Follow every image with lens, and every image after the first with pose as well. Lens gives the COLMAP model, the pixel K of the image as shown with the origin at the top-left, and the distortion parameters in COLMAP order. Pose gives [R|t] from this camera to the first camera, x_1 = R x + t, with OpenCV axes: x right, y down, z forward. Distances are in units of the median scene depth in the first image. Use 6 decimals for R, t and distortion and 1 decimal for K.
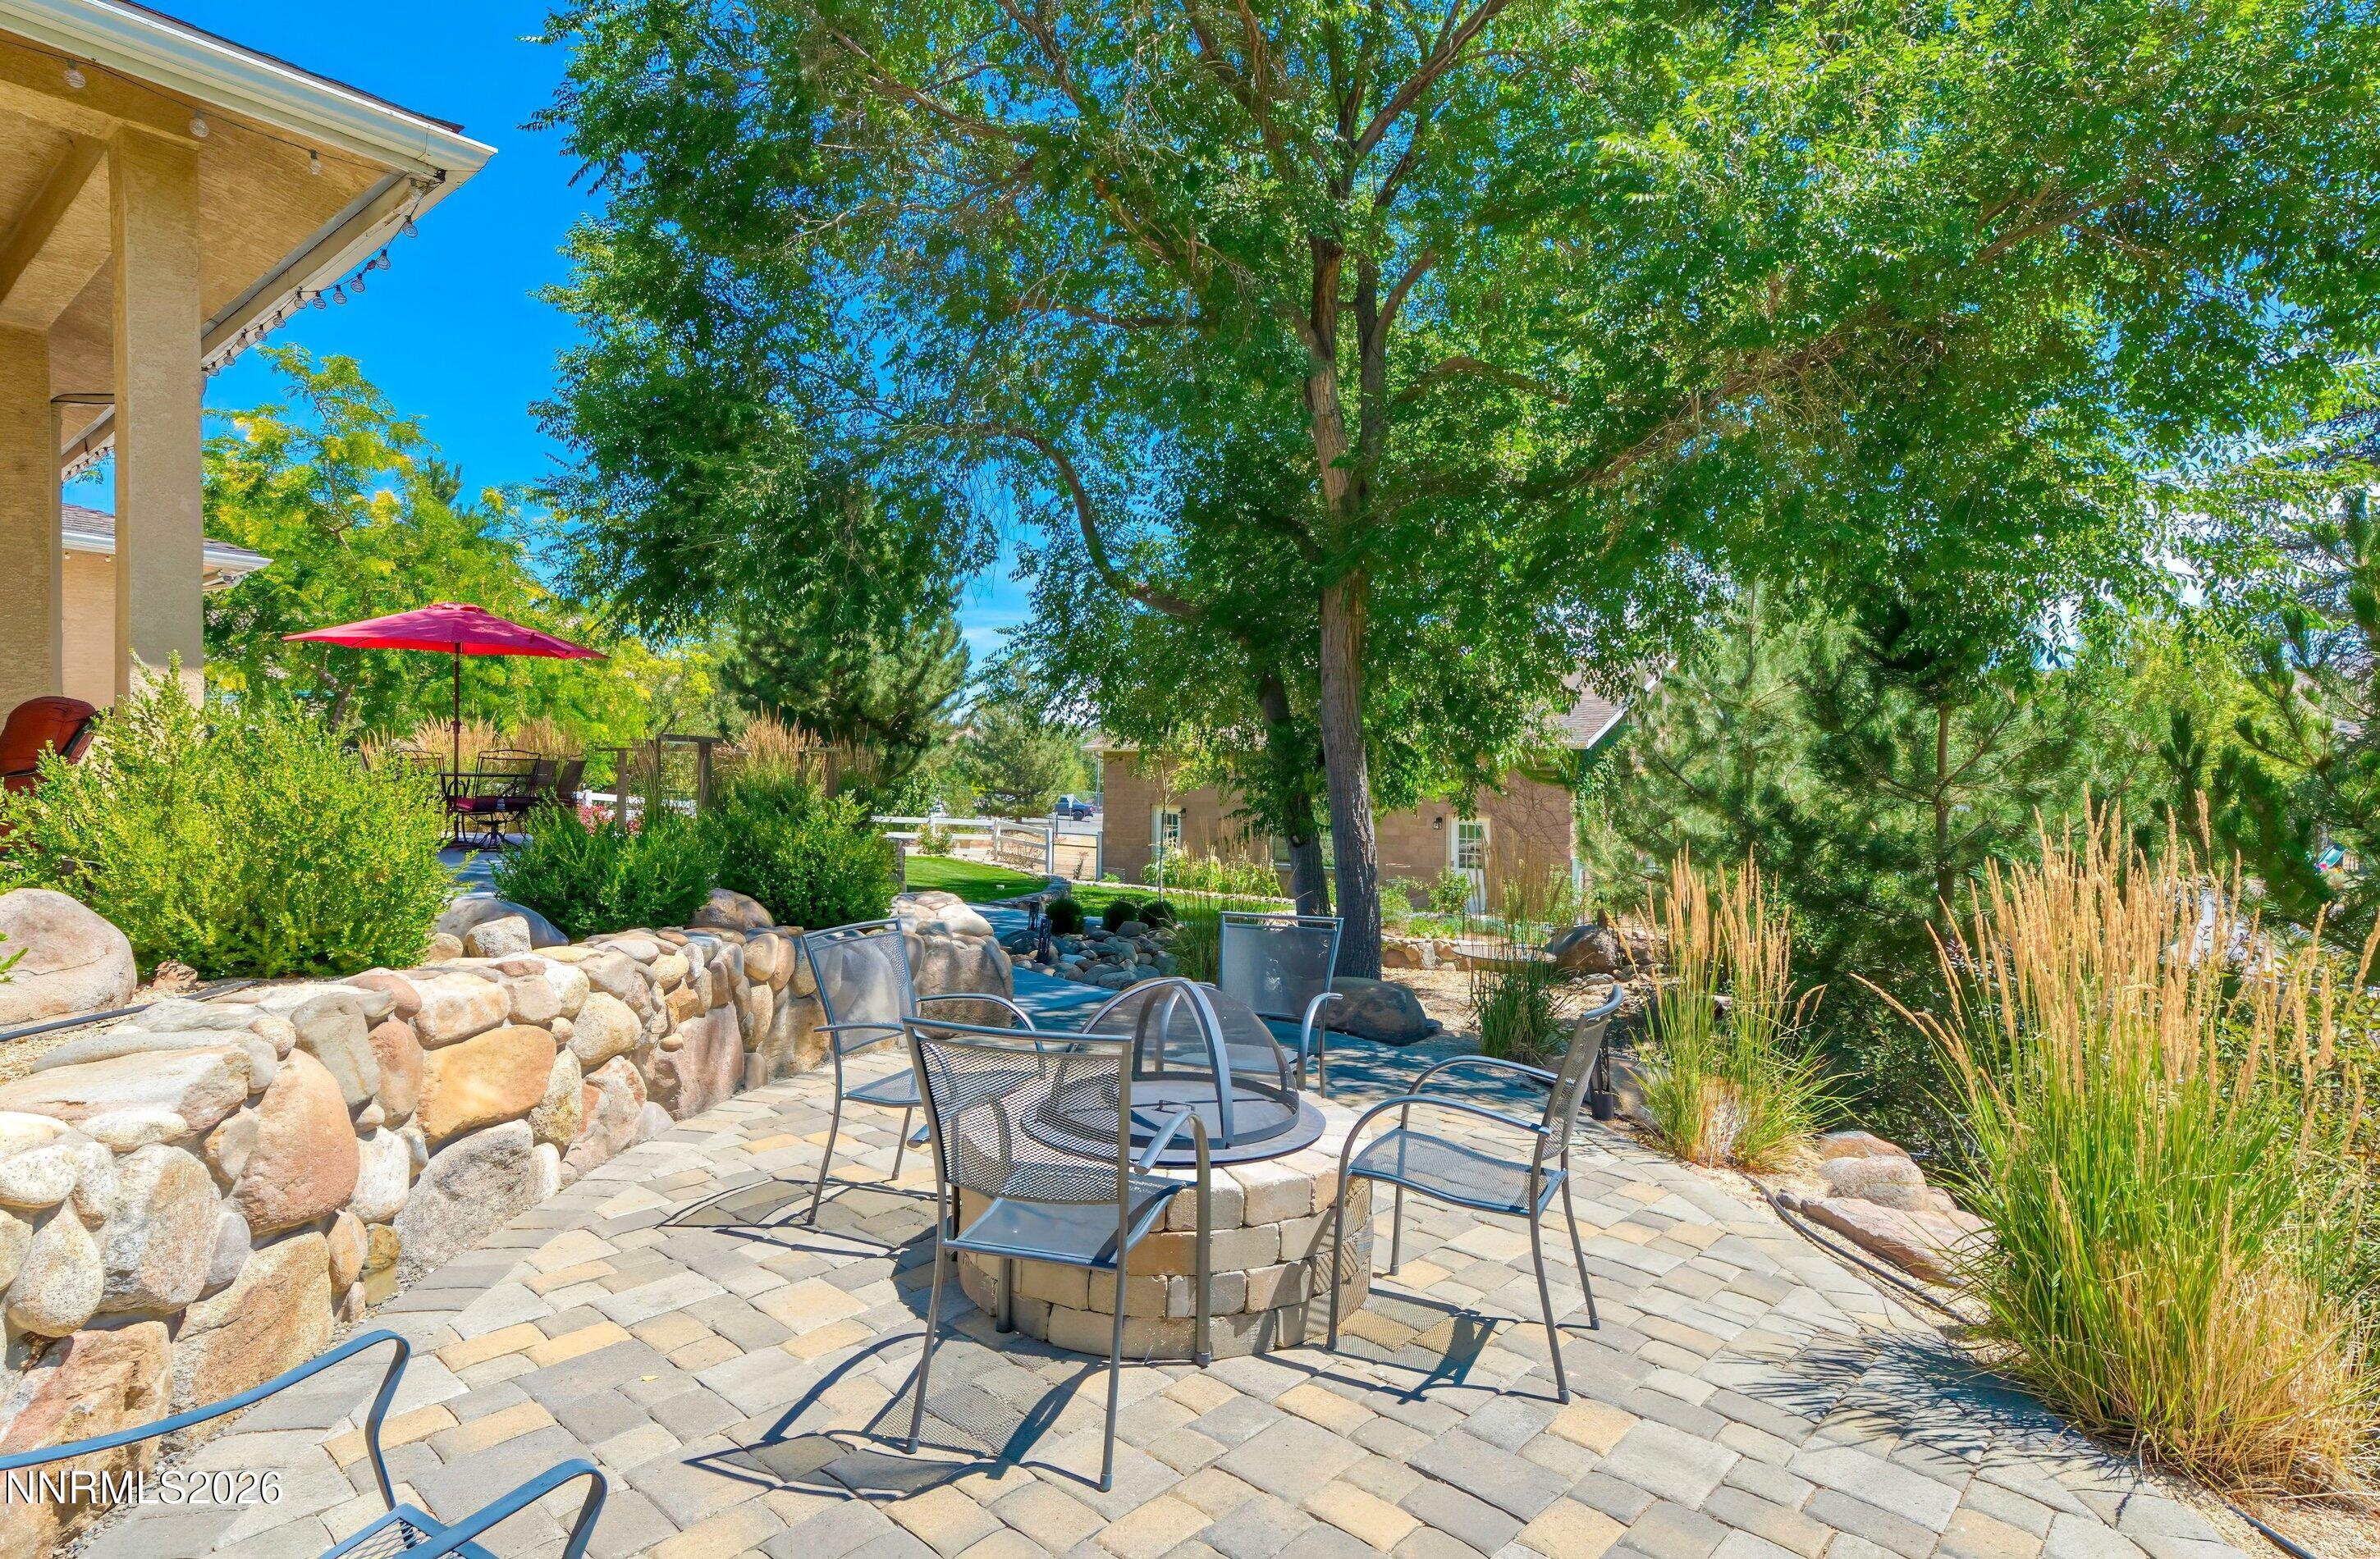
lens RADIAL K [[1211.4, 0, 1188.8], [0, 1211.4, 762.5], [0, 0, 1]] dist [0.037785, -0.000842]
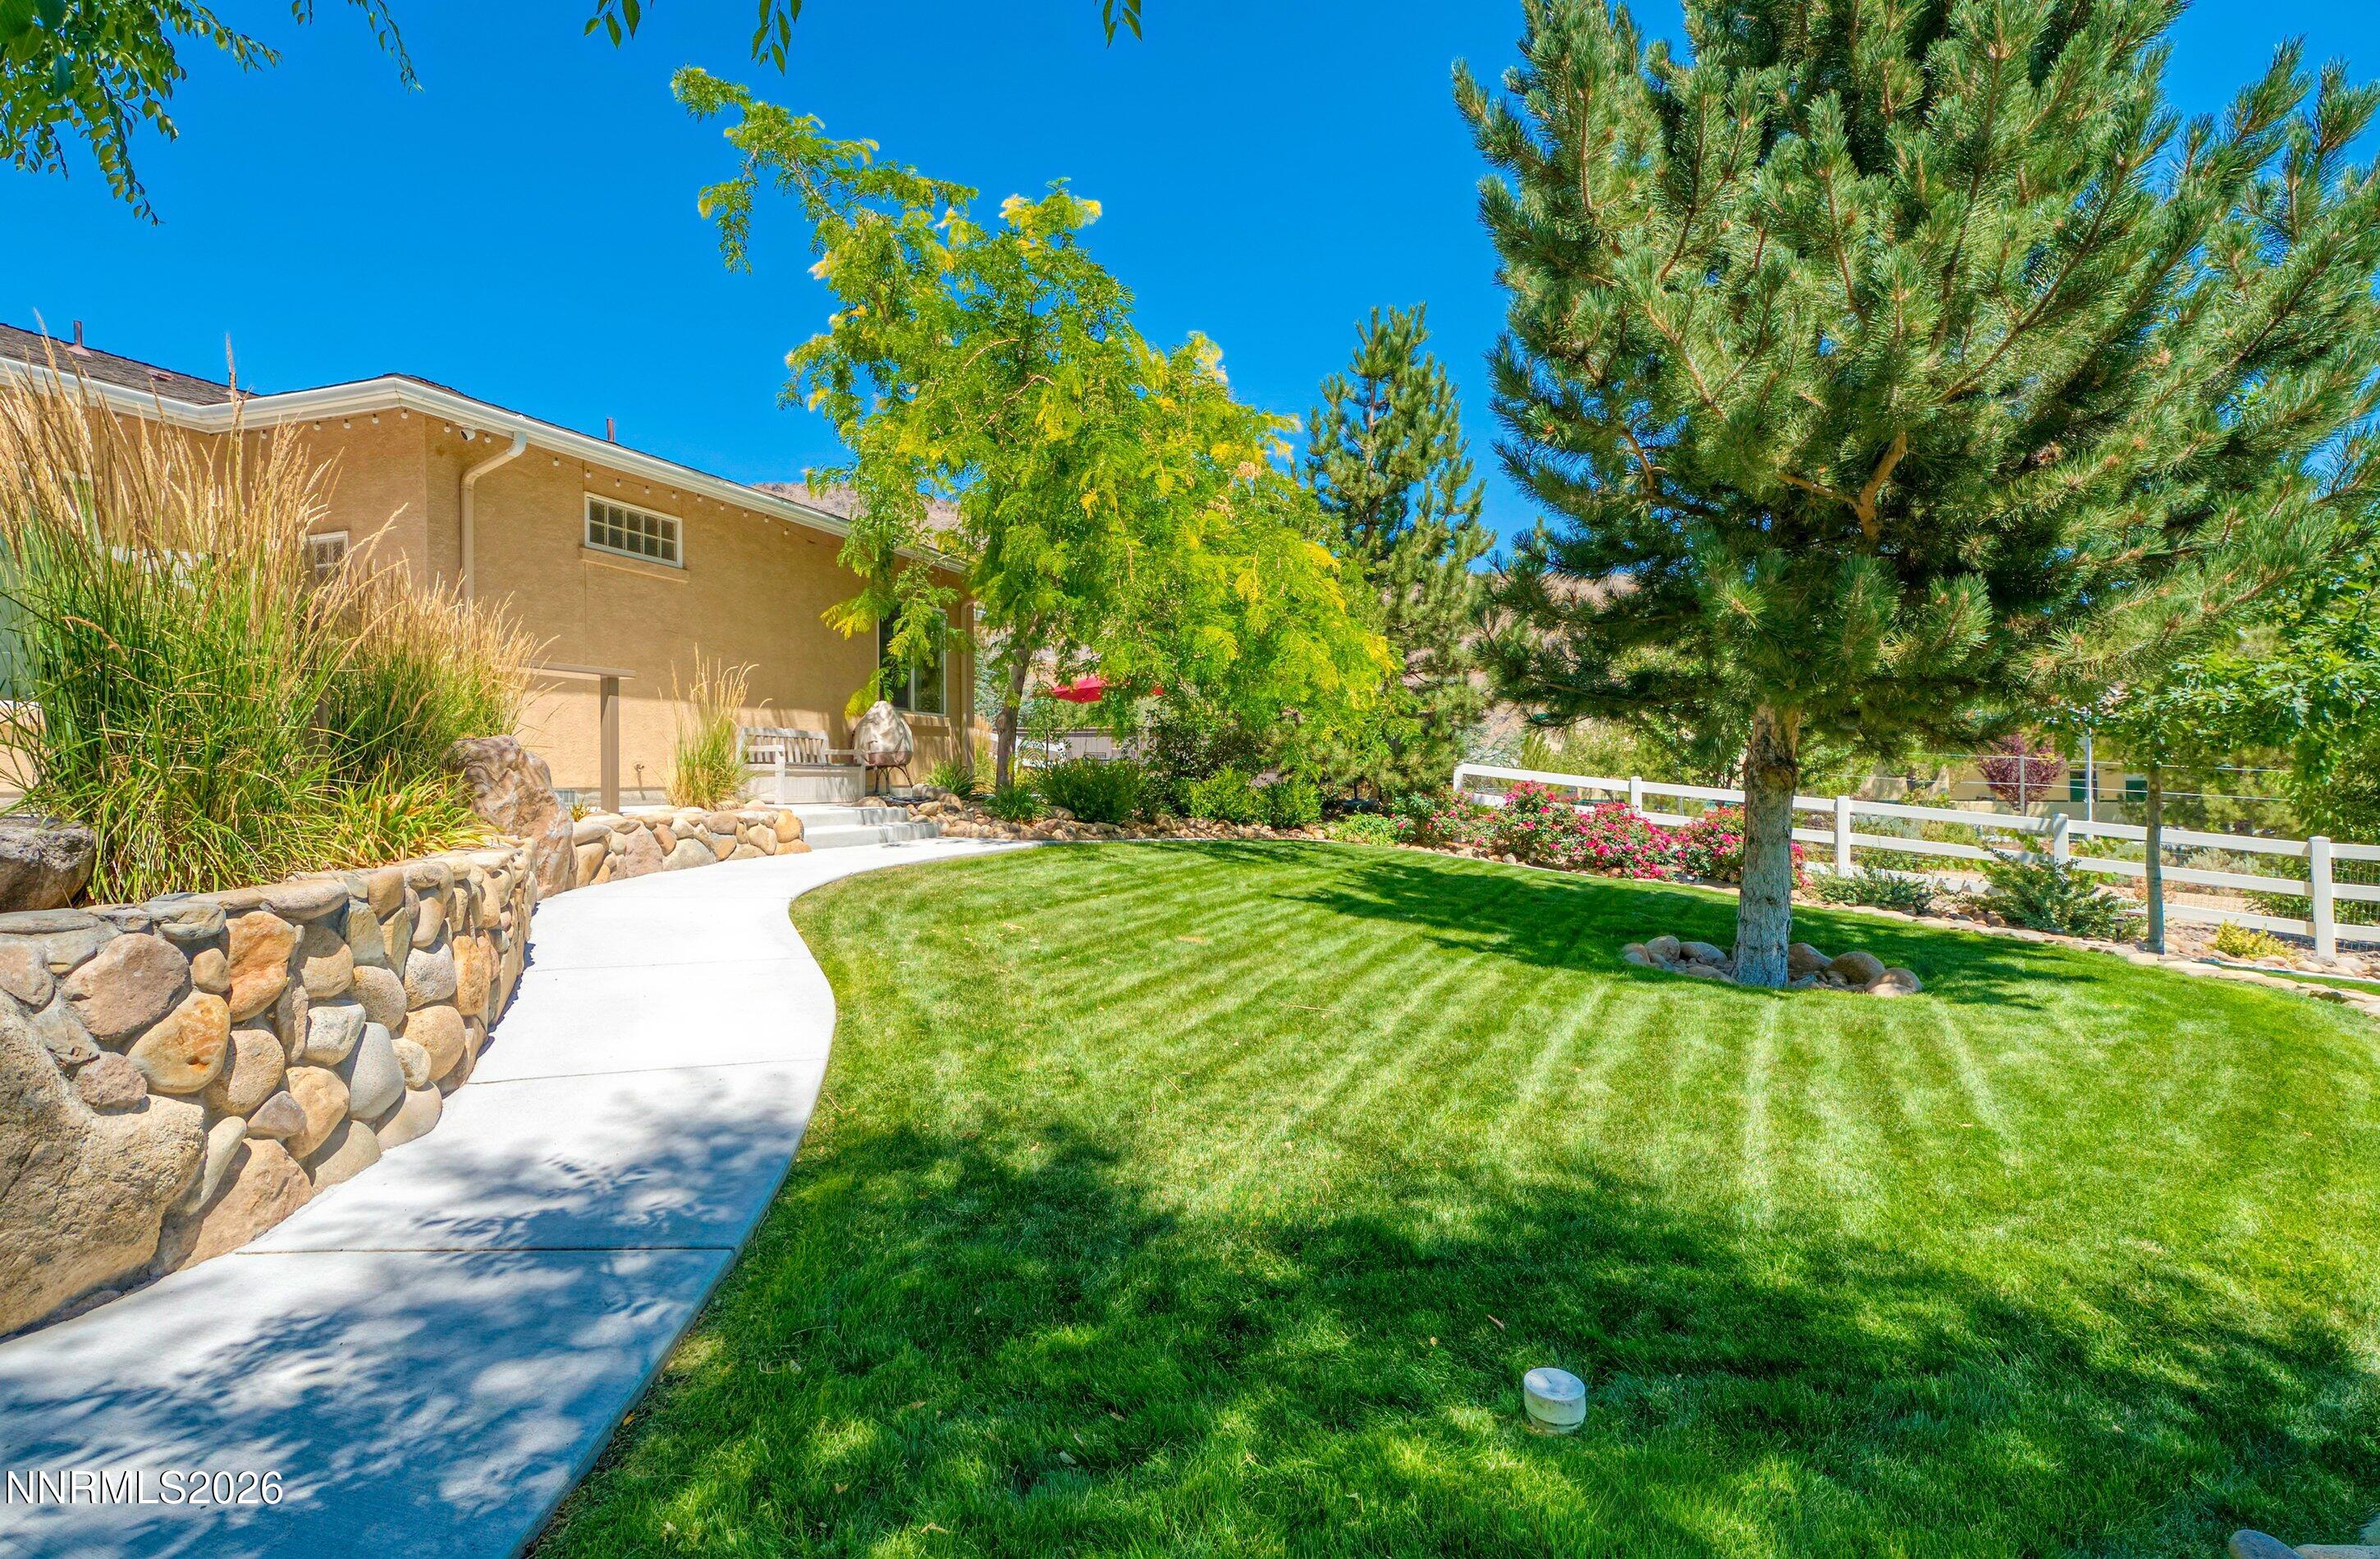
lens RADIAL K [[1146.0, 0, 1181.9], [0, 1146.0, 765.6], [0, 0, 1]] dist [0.036379, -0.000181]
pose [[0.317942, -0.023460, -0.947820, -0.073311], [0.013097, 0.999707, -0.020351, 0.057030], [0.948020, -0.005943, 0.318156, 1.380288]]
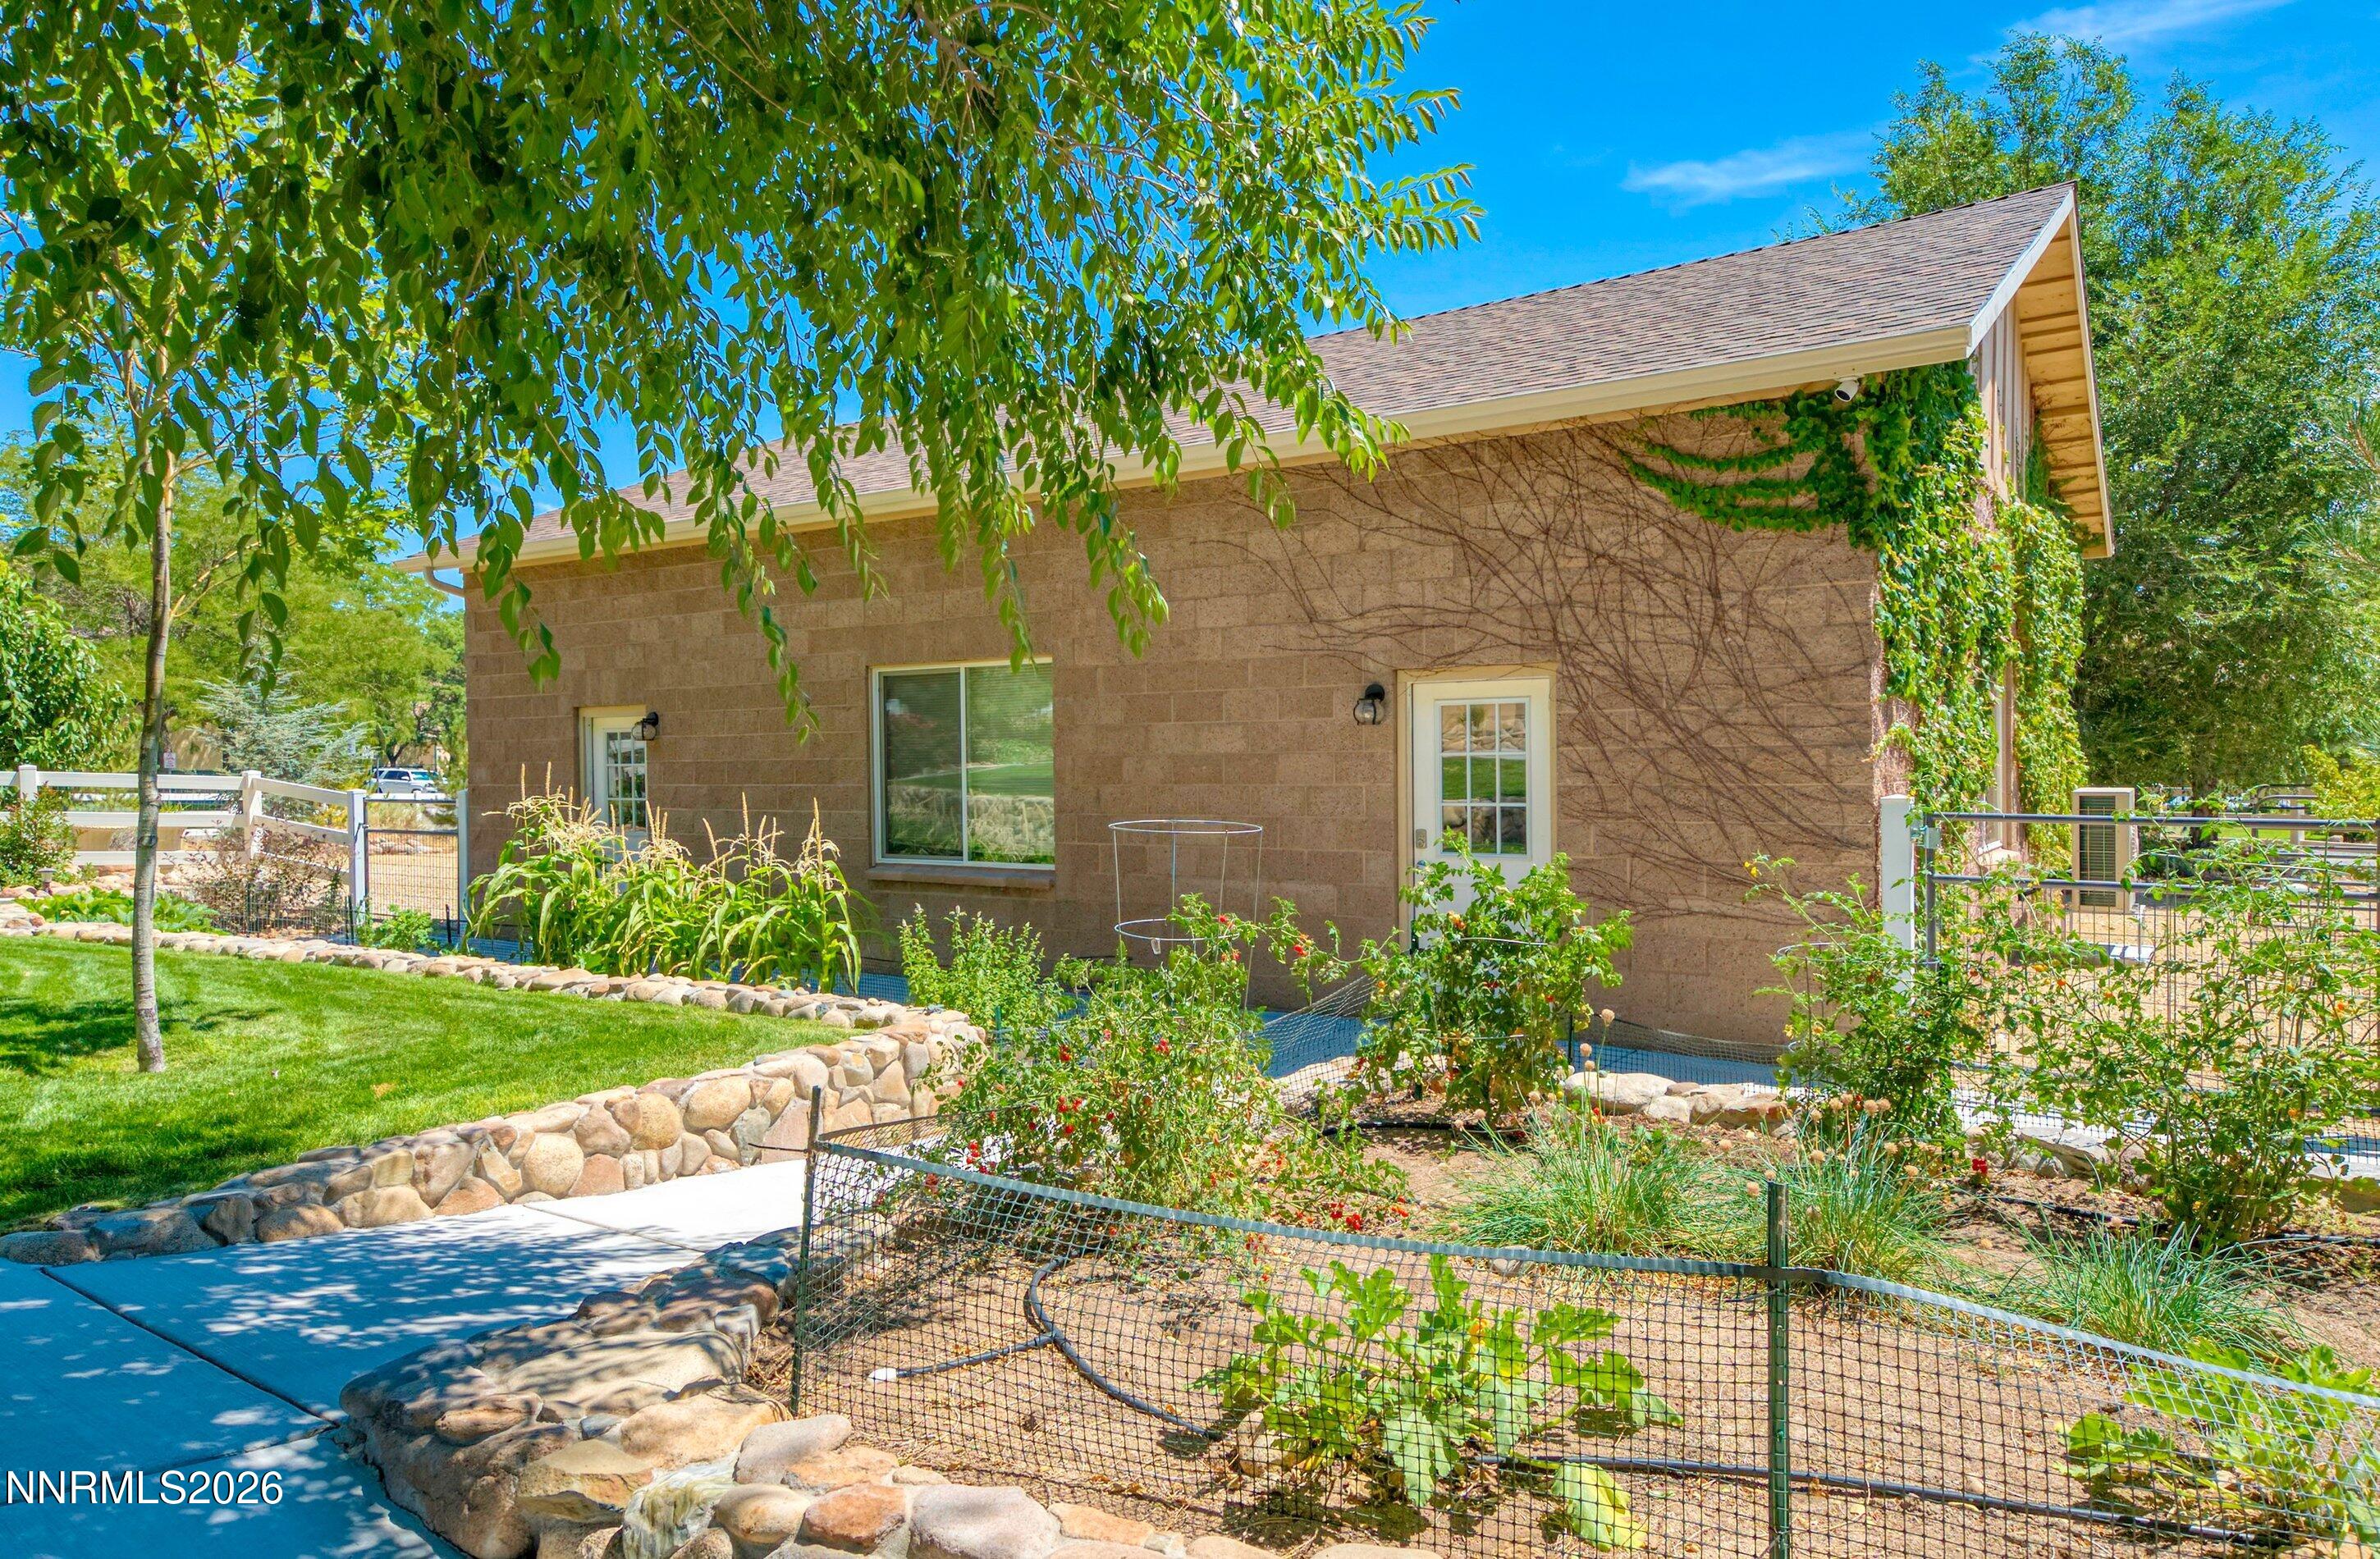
lens RADIAL K [[1510.3, 0, 1198.7], [0, 1510.3, 771.7], [0, 0, 1]] dist [0.071271, -0.004768]
pose [[0.993343, -0.023913, 0.112684, 0.242452], [0.021812, 0.999565, 0.019835, 0.116784], [-0.113109, -0.017245, 0.993433, 1.269213]]
